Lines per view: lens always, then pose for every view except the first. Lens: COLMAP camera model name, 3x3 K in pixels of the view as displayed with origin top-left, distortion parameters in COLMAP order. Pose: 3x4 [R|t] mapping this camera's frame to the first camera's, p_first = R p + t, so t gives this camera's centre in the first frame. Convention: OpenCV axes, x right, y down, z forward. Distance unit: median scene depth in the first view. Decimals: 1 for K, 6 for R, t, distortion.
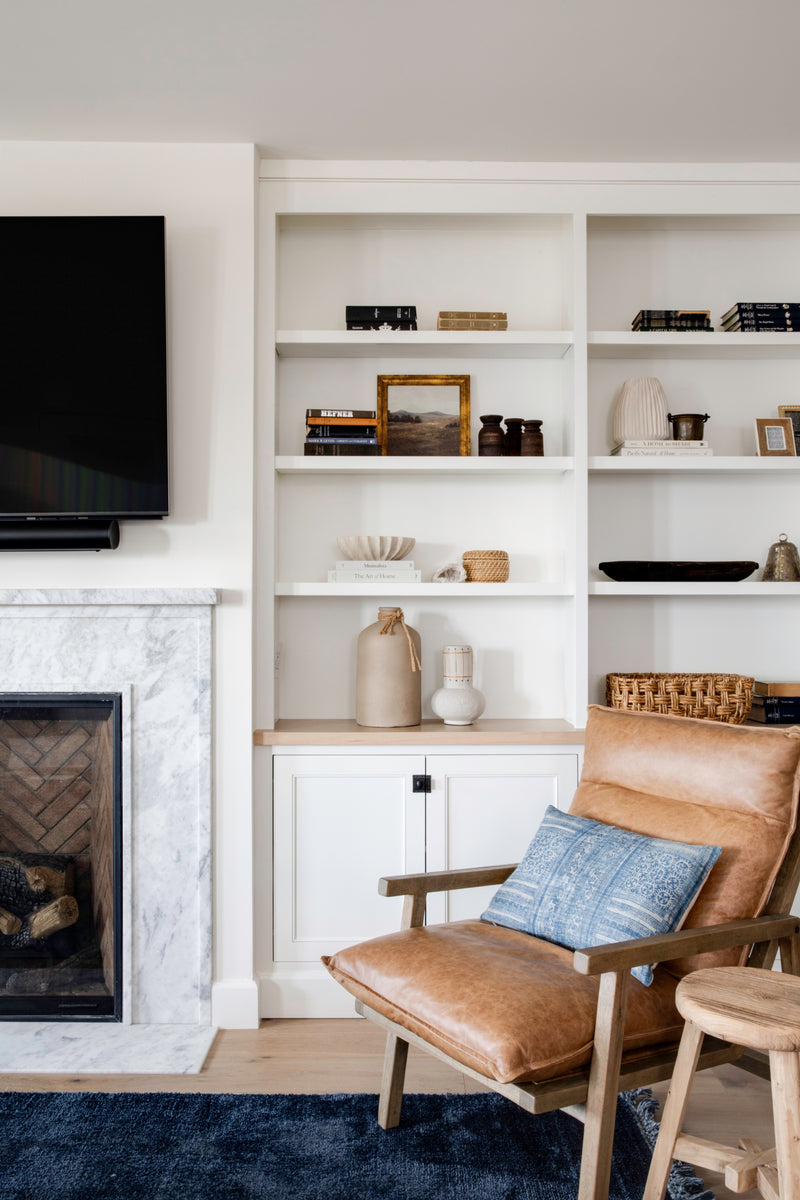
lens RADIAL K [[1050.1, 0, 400.0], [0, 1050.1, 600.0], [0, 0, 1]] dist [-0.006266, 0.000671]
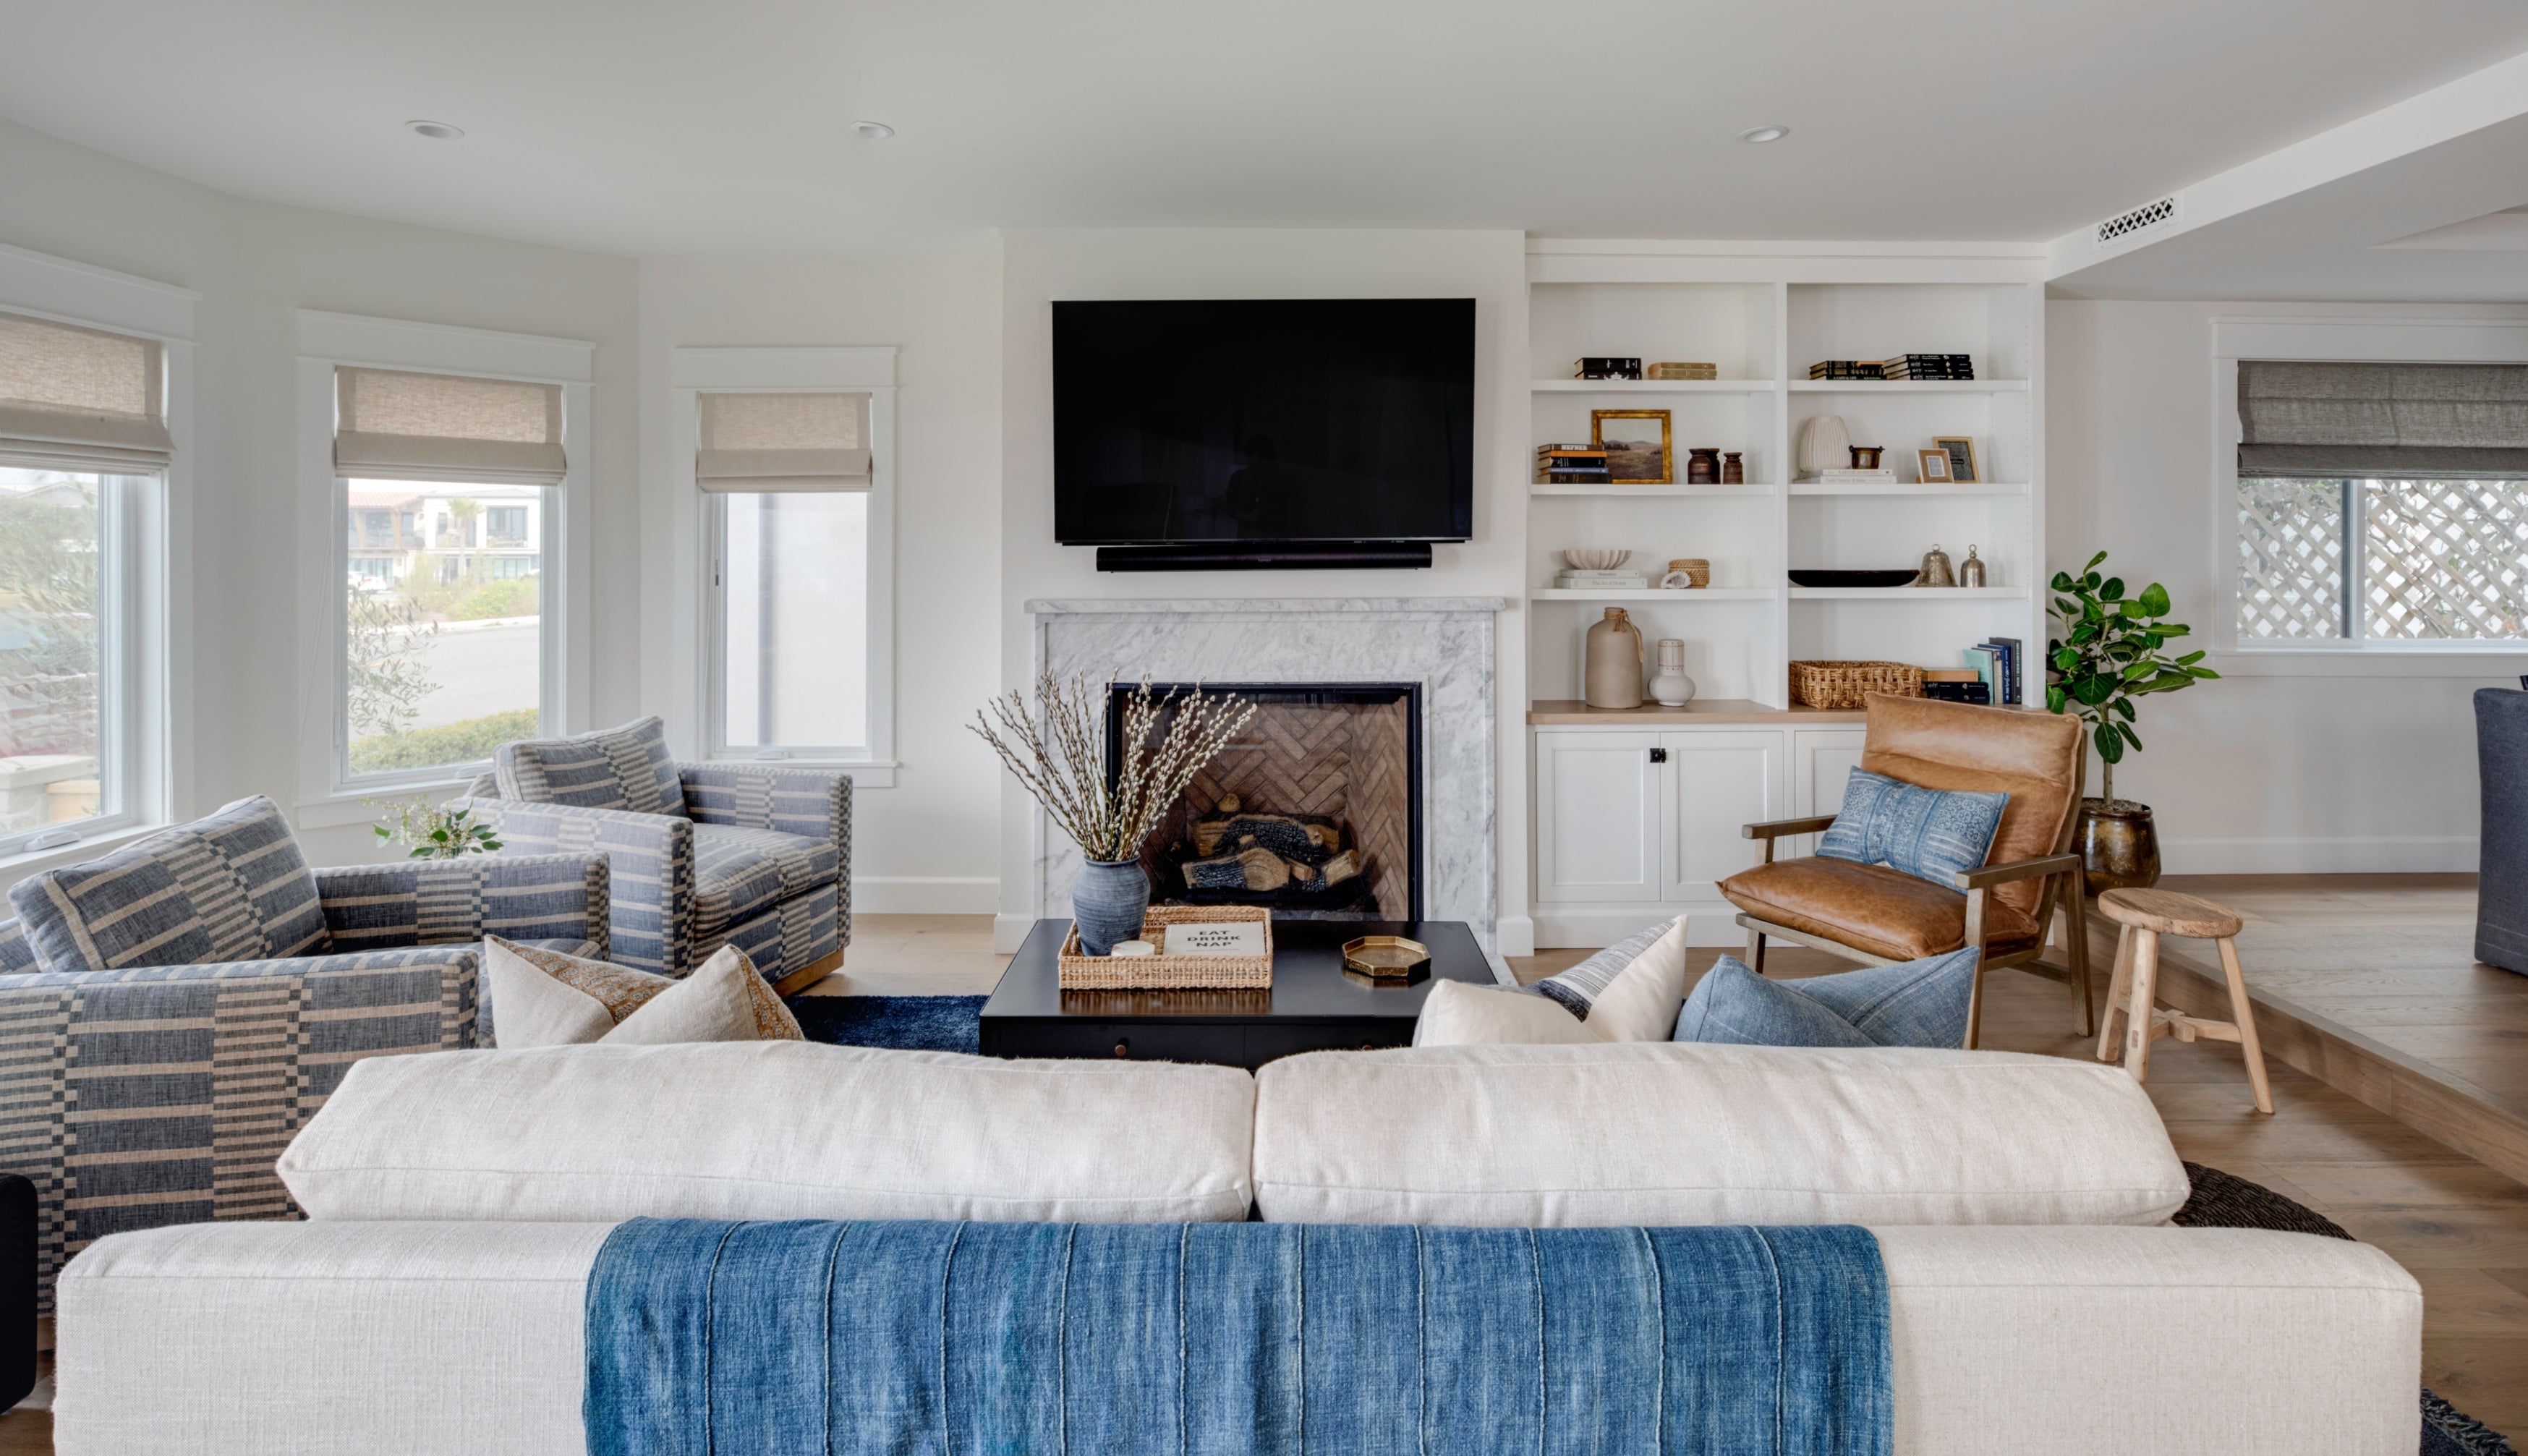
lens RADIAL K [[1176.9, 0, 1264.8], [0, 1176.9, 559.8], [0, 0, 1]] dist [0.003106, -0.000188]
pose [[0.999892, -0.001639, 0.014613, -0.450185], [0.001461, 0.999925, 0.012145, -0.068369], [-0.014631, -0.012122, 0.999819, -0.351546]]
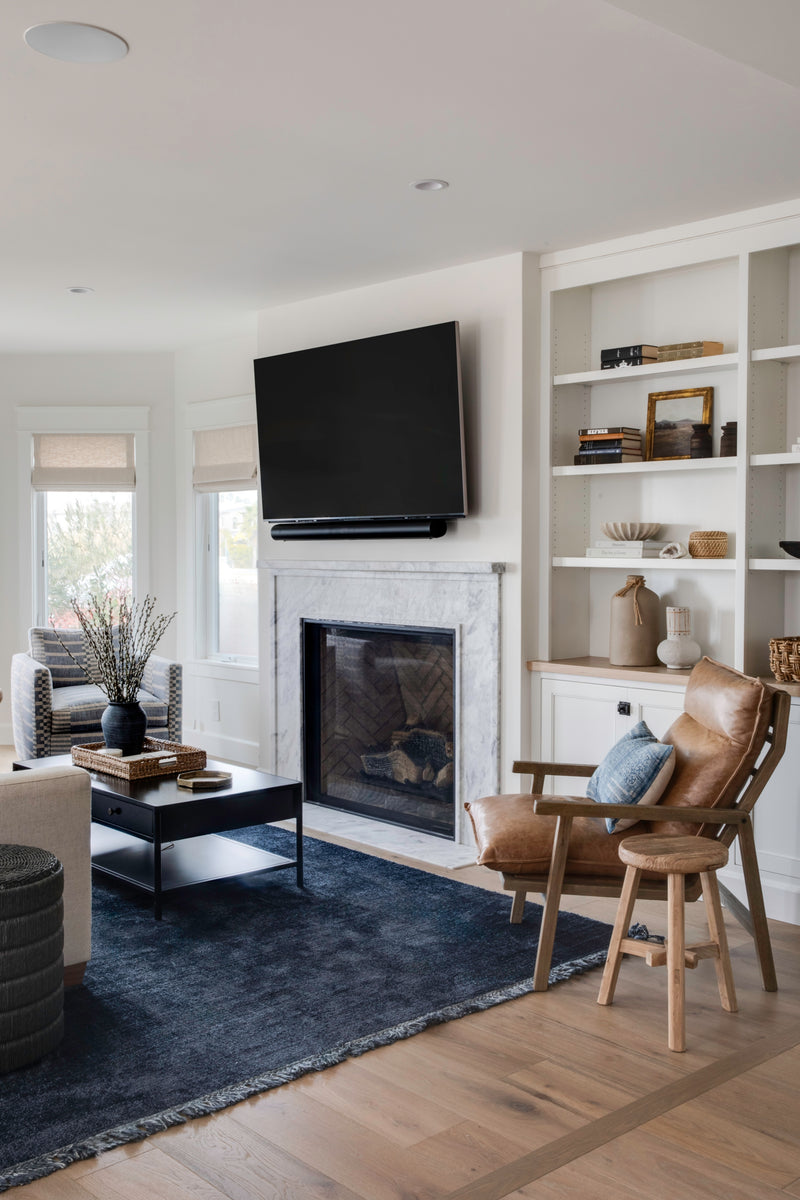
lens RADIAL K [[1284.6, 0, 400.0], [0, 1284.6, 600.0], [0, 0, 1]] dist [0.021750, 0.040774]
pose [[0.670004, 0.032790, -0.741633, 1.036797], [0.004785, 0.998813, 0.048483, -0.044542], [0.742342, -0.036033, 0.669052, -0.308166]]
